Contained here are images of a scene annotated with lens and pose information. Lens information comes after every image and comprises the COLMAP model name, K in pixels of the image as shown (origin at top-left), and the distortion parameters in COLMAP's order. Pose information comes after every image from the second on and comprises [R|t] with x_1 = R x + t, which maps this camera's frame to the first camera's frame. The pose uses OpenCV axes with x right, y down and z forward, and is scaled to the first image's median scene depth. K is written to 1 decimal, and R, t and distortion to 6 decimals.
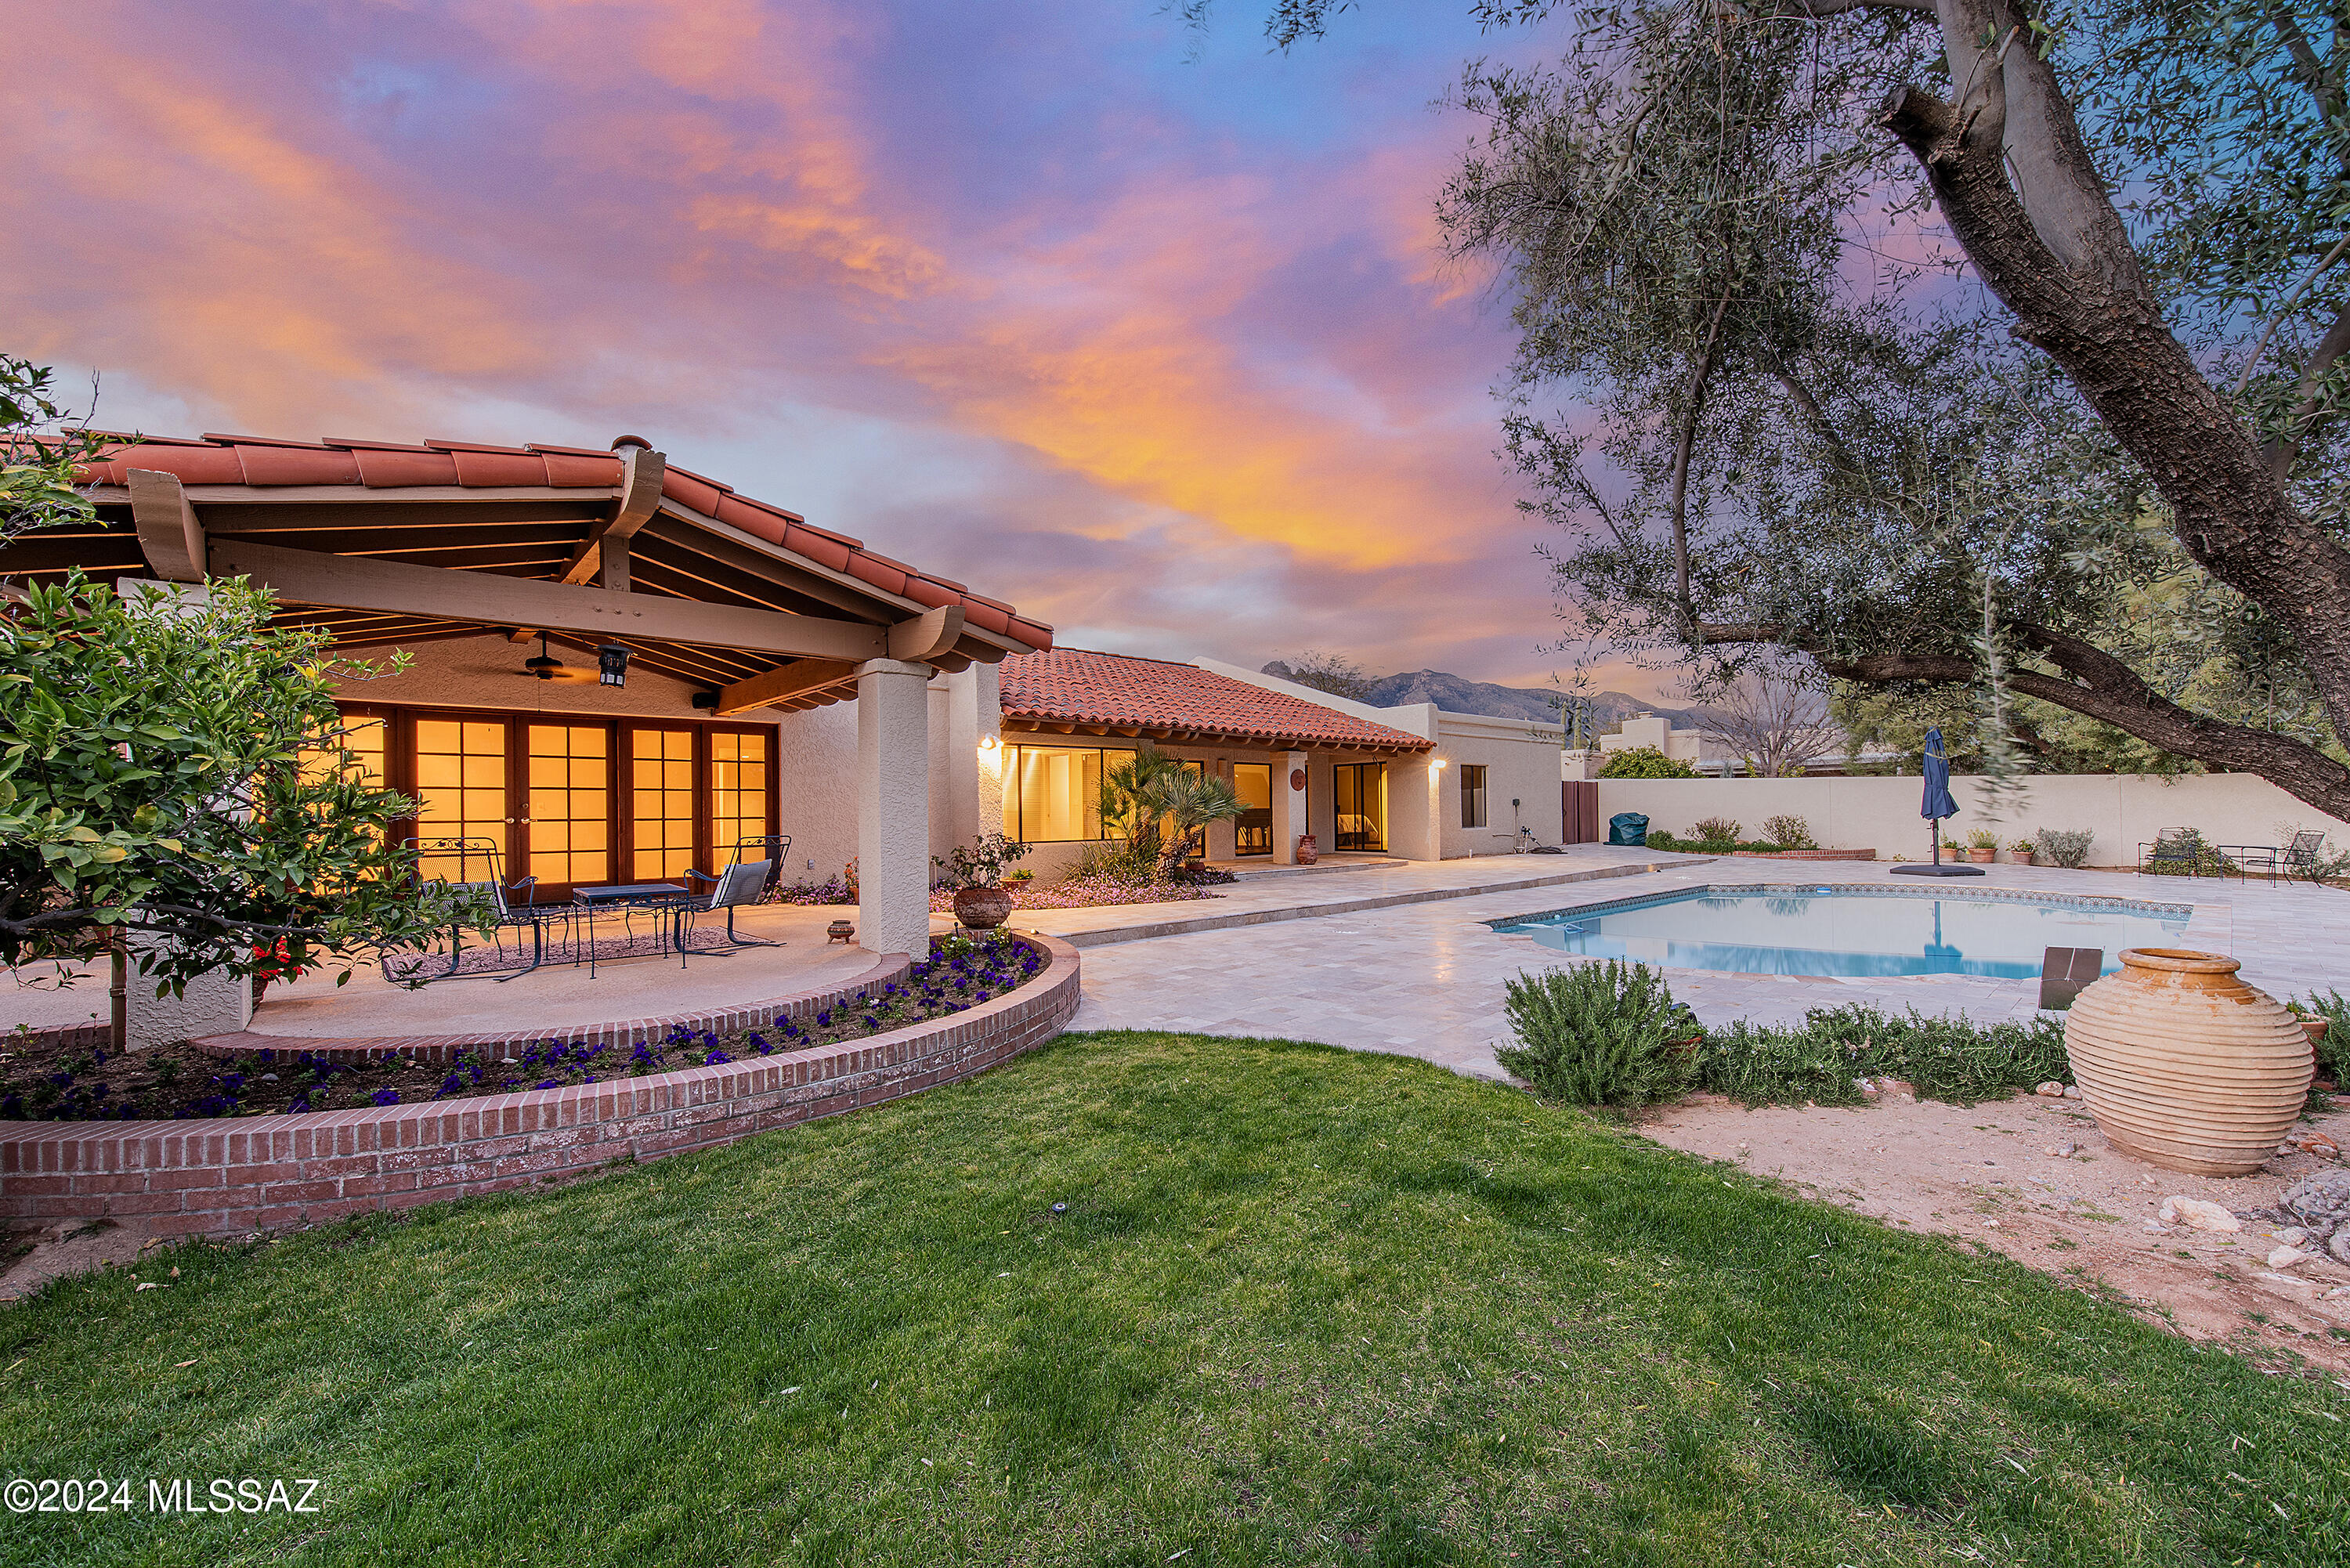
lens RADIAL K [[912.9, 0, 1184.3], [0, 912.9, 817.2], [0, 0, 1]] dist [0.002243, 0.000112]
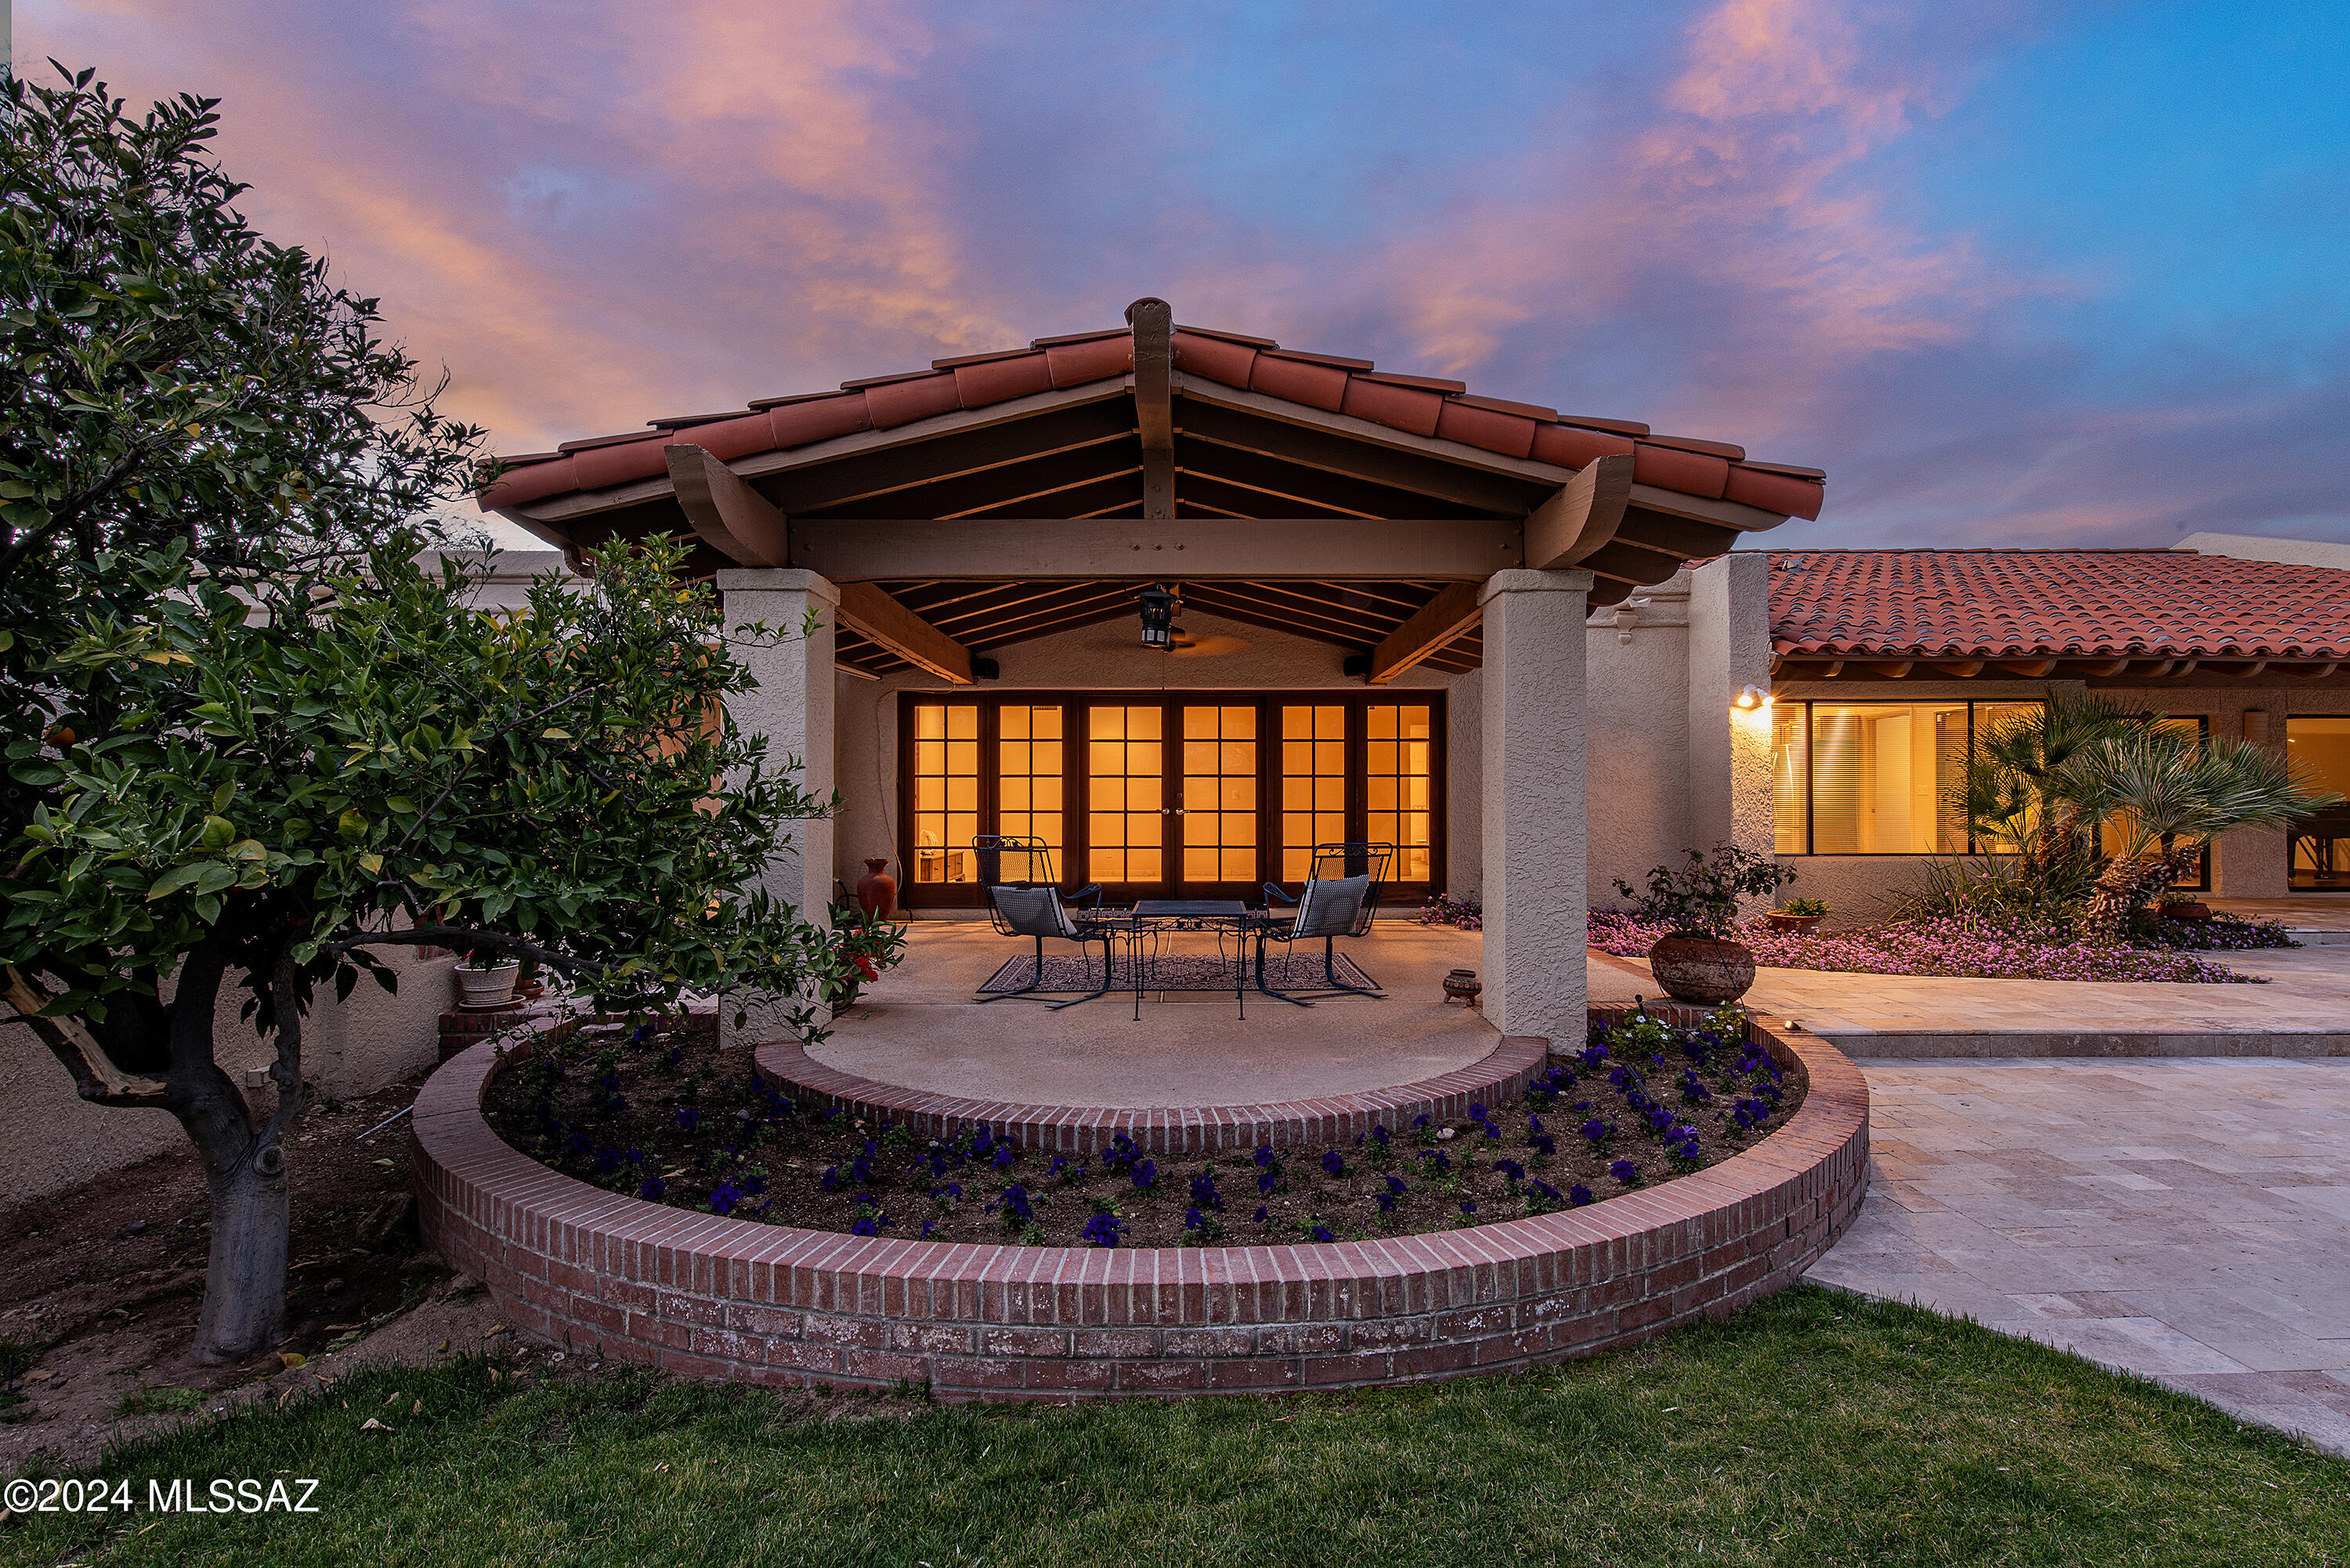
lens RADIAL K [[1100.2, 0, 1185.6], [0, 1100.2, 796.3], [0, 0, 1]] dist [0.023118, -0.008401]
pose [[0.751574, 0.005621, -0.659625, 0.003752], [-0.010804, 0.999934, -0.003789, -0.006969], [0.659560, 0.009974, 0.751586, 0.176435]]
